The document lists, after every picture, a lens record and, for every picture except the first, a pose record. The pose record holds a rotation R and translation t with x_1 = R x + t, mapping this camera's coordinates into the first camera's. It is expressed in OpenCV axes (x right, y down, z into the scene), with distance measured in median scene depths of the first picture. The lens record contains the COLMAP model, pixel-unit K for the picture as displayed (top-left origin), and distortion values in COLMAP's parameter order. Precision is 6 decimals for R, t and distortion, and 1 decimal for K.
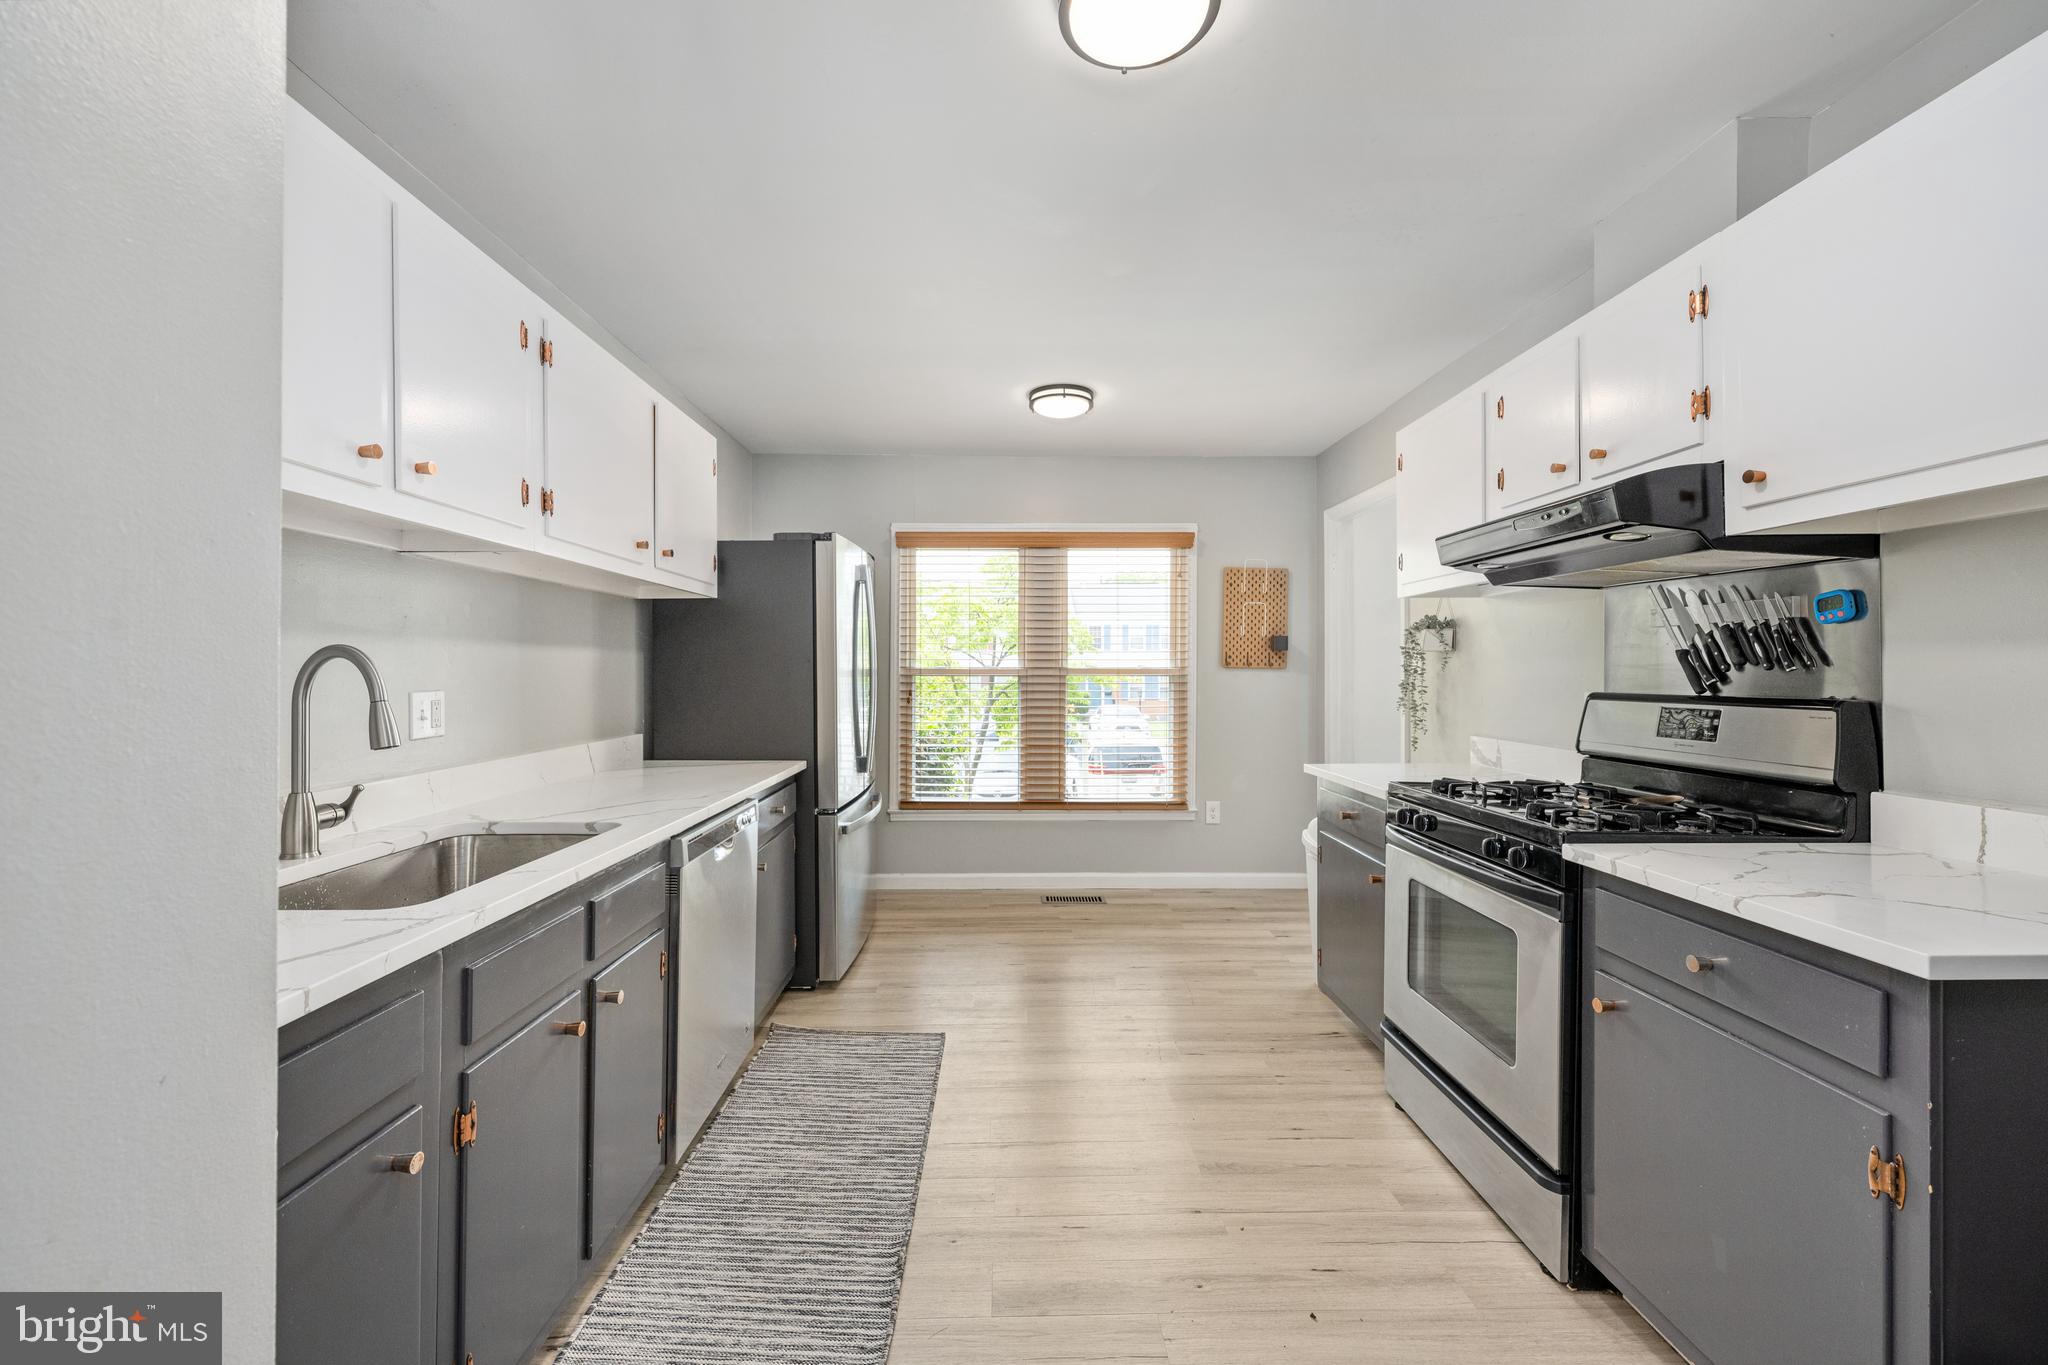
lens RADIAL K [[814.9, 0, 1022.1], [0, 814.9, 674.3], [0, 0, 1]] dist [0.000676, 0.000081]
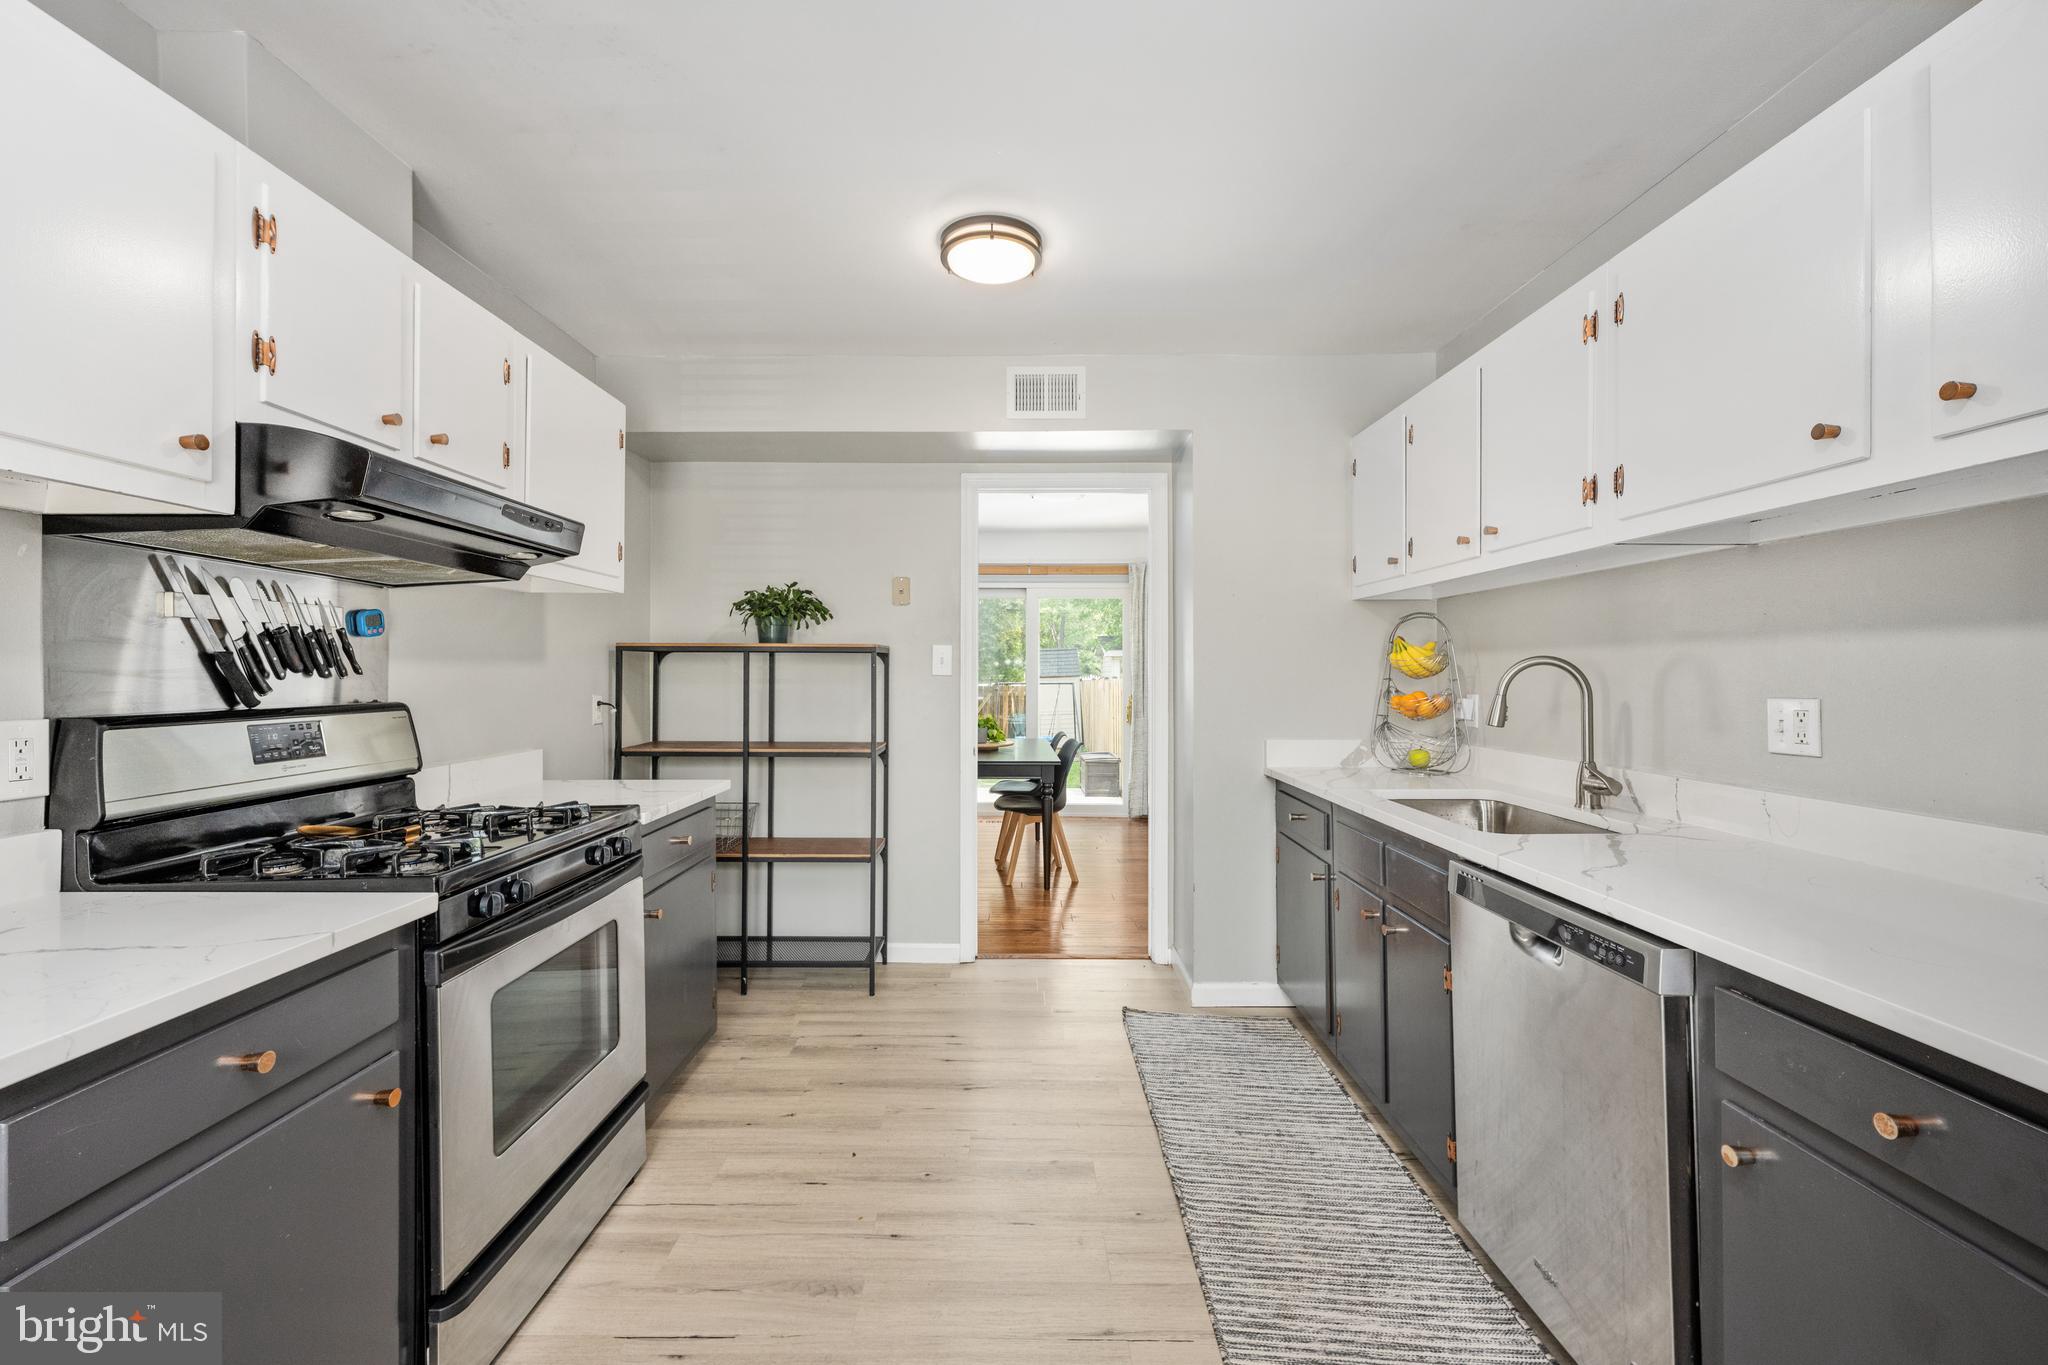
lens RADIAL K [[814.9, 0, 1022.1], [0, 814.9, 674.3], [0, 0, 1]] dist [0.000676, 0.000081]
pose [[-0.999726, 0.003077, 0.023212, 0.036720], [0.003186, 0.999984, 0.004654, -0.010708], [-0.023197, 0.004726, -0.999720, 1.861895]]
